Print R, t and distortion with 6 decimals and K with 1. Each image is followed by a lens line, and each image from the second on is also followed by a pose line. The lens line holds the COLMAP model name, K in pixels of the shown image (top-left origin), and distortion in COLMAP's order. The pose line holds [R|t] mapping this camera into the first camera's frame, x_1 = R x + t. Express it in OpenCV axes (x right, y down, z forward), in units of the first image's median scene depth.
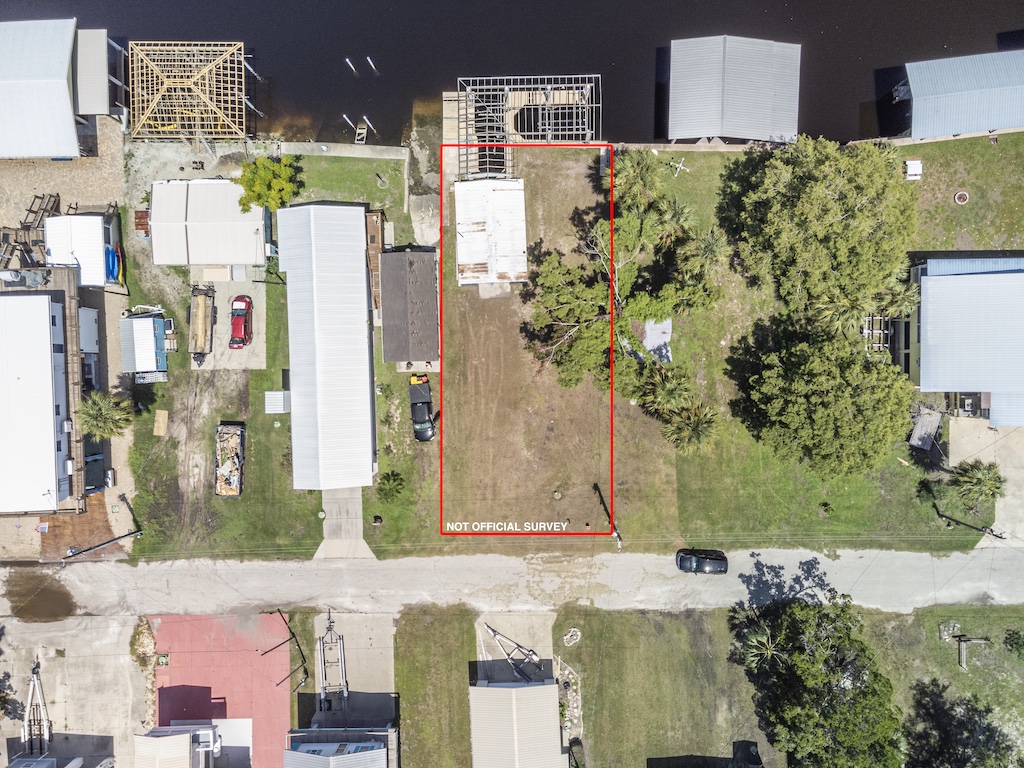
lens RADIAL K [[773.9, 0, 508.9], [0, 773.9, 386.7], [0, 0, 1]] dist [0.014451, 0.034091]
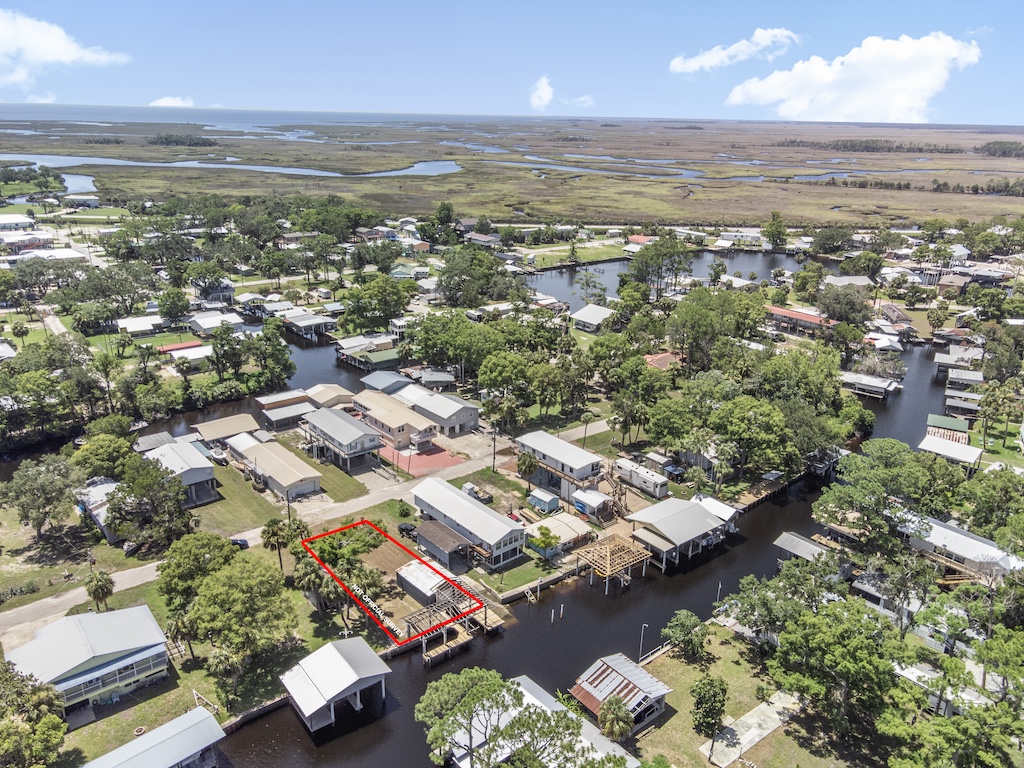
lens RADIAL K [[773.9, 0, 520.1], [0, 773.9, 369.3], [0, 0, 1]] dist [0.014451, 0.034091]
pose [[-0.779620, 0.212404, -0.589132, 0.705830], [-0.626229, -0.272606, 0.730427, -1.402437], [-0.005456, 0.938387, 0.345543, -0.028437]]
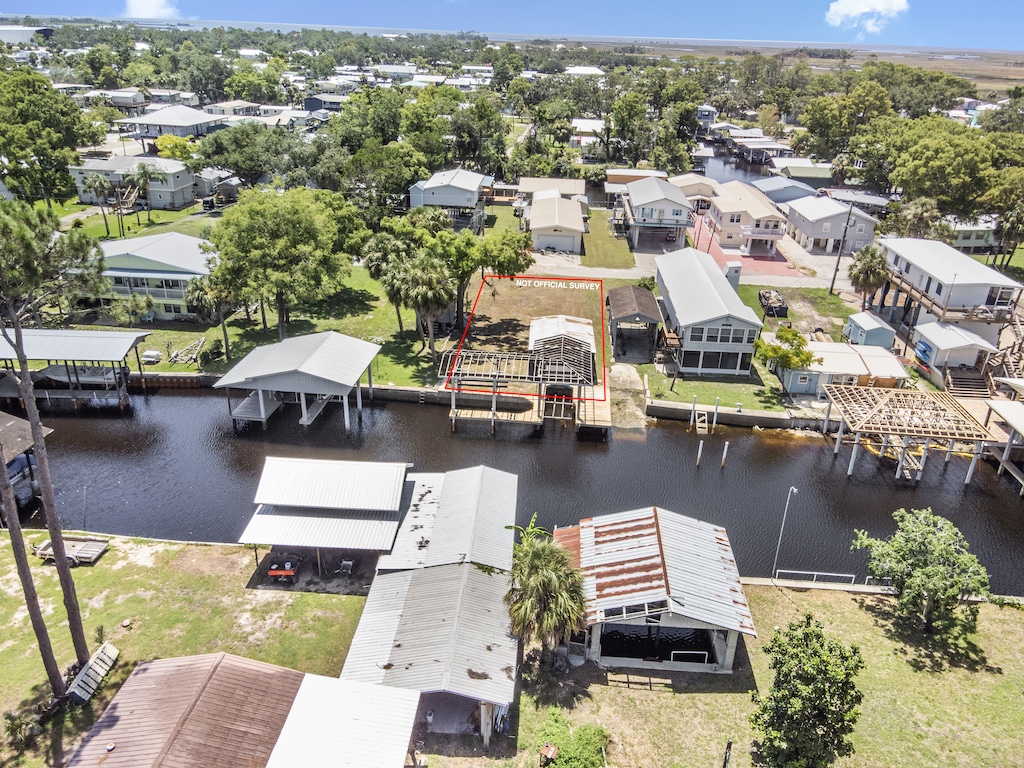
lens RADIAL K [[773.9, 0, 521.3], [0, 773.9, 387.1], [0, 0, 1]] dist [0.014451, 0.034091]
pose [[-0.996881, -0.034039, 0.071202, -0.042914], [0.078920, -0.431349, 0.898726, -1.147656], [0.000121, 0.901543, 0.432690, 0.575713]]
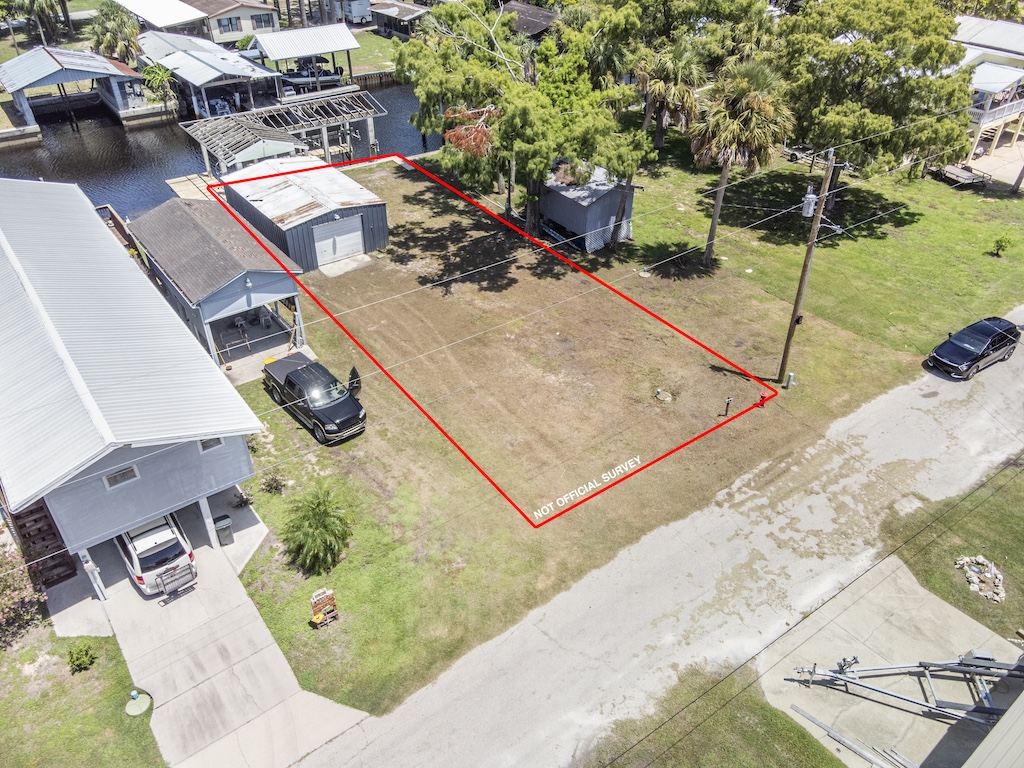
lens RADIAL K [[773.9, 0, 524.9], [0, 773.9, 400.2], [0, 0, 1]] dist [0.014451, 0.034091]
pose [[0.813844, -0.320922, 0.484423, -0.230629], [0.580879, 0.471373, -0.663616, 0.399452], [-0.015375, 0.821472, 0.570041, 0.737272]]
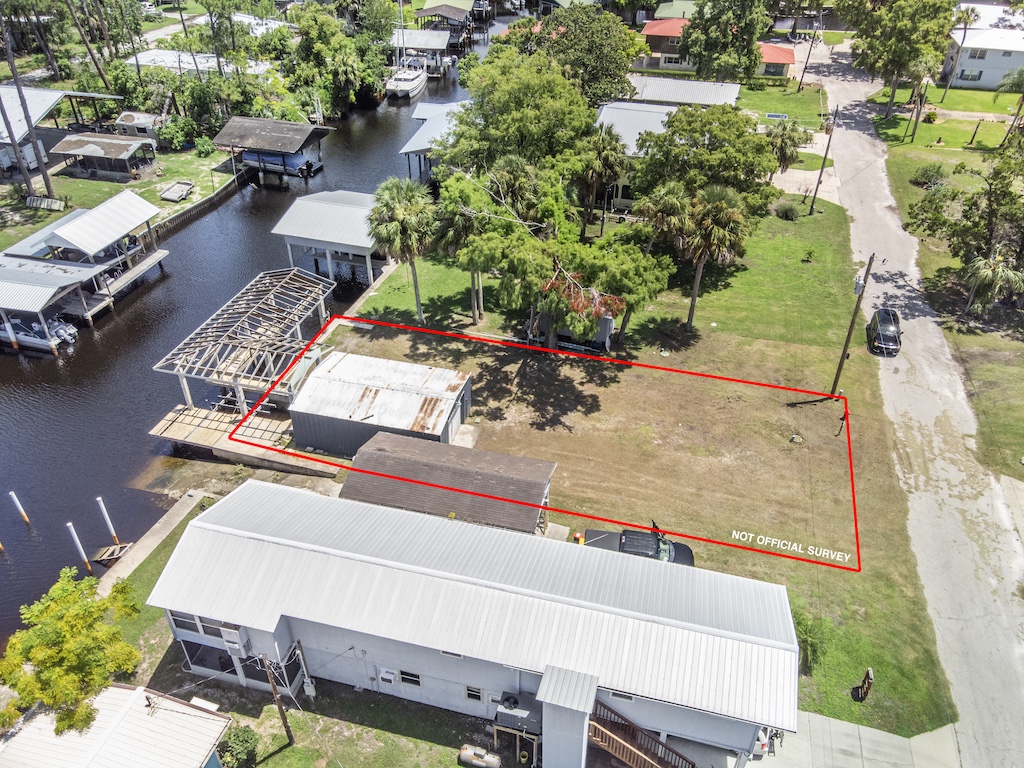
lens RADIAL K [[773.9, 0, 525.1], [0, 773.9, 389.3], [0, 0, 1]] dist [0.014451, 0.034091]
pose [[0.274569, -0.544228, 0.792734, -0.493751], [0.961563, 0.152867, -0.228098, 0.062230], [0.002955, 0.824892, 0.565282, 0.595074]]
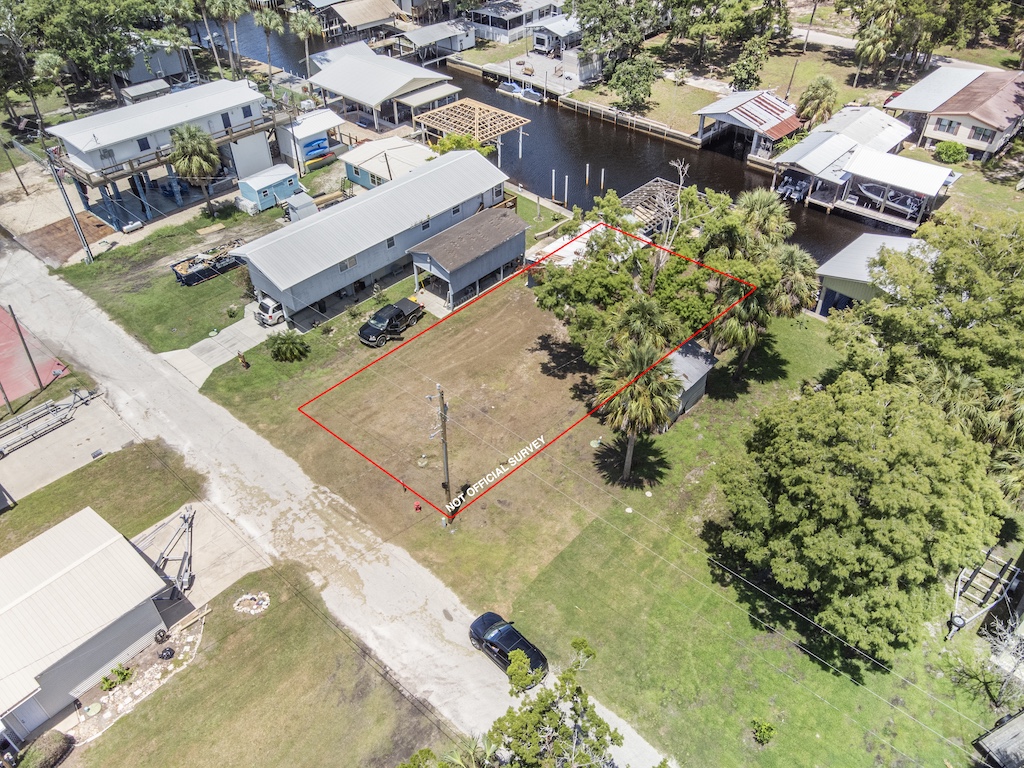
lens RADIAL K [[773.9, 0, 513.1], [0, 773.9, 381.2], [0, 0, 1]] dist [0.014451, 0.034091]
pose [[0.725588, 0.467409, -0.505026, 0.434393], [-0.687064, 0.451260, -0.569479, 0.443065], [-0.038281, 0.760193, 0.648569, 0.495740]]
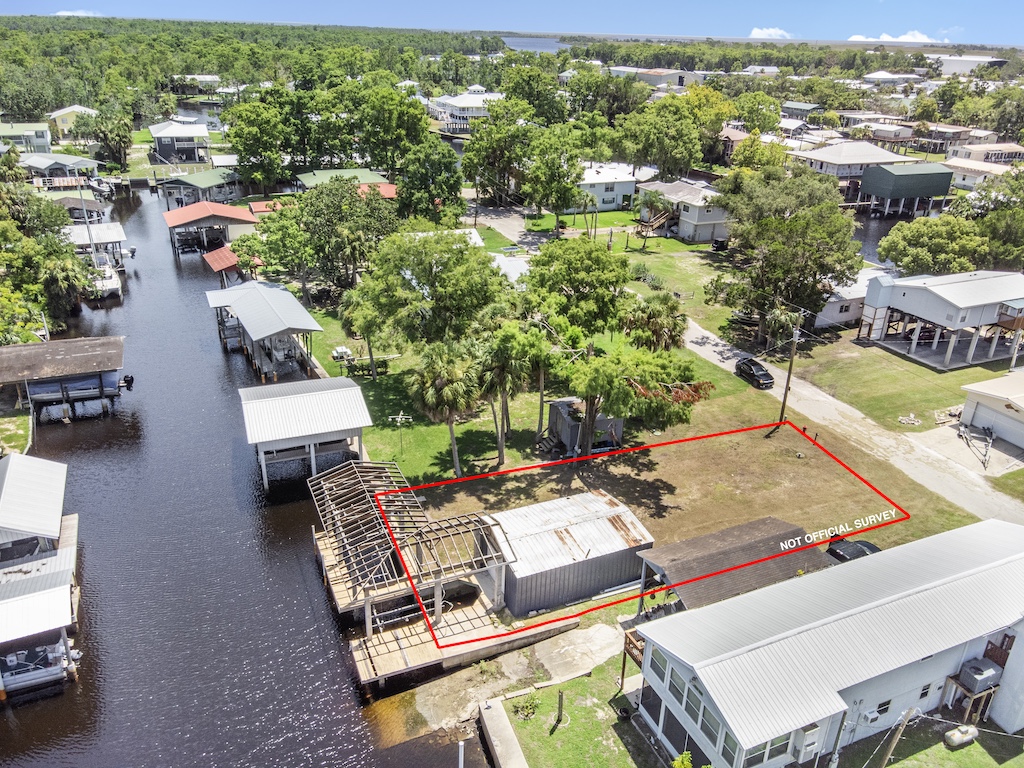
lens RADIAL K [[773.9, 0, 513.2], [0, 773.9, 383.8], [0, 0, 1]] dist [0.014451, 0.034091]
pose [[-0.389522, -0.367473, 0.844533, -0.509613], [0.921017, -0.156226, 0.356821, -0.447040], [0.000816, 0.916819, 0.399302, 0.583331]]
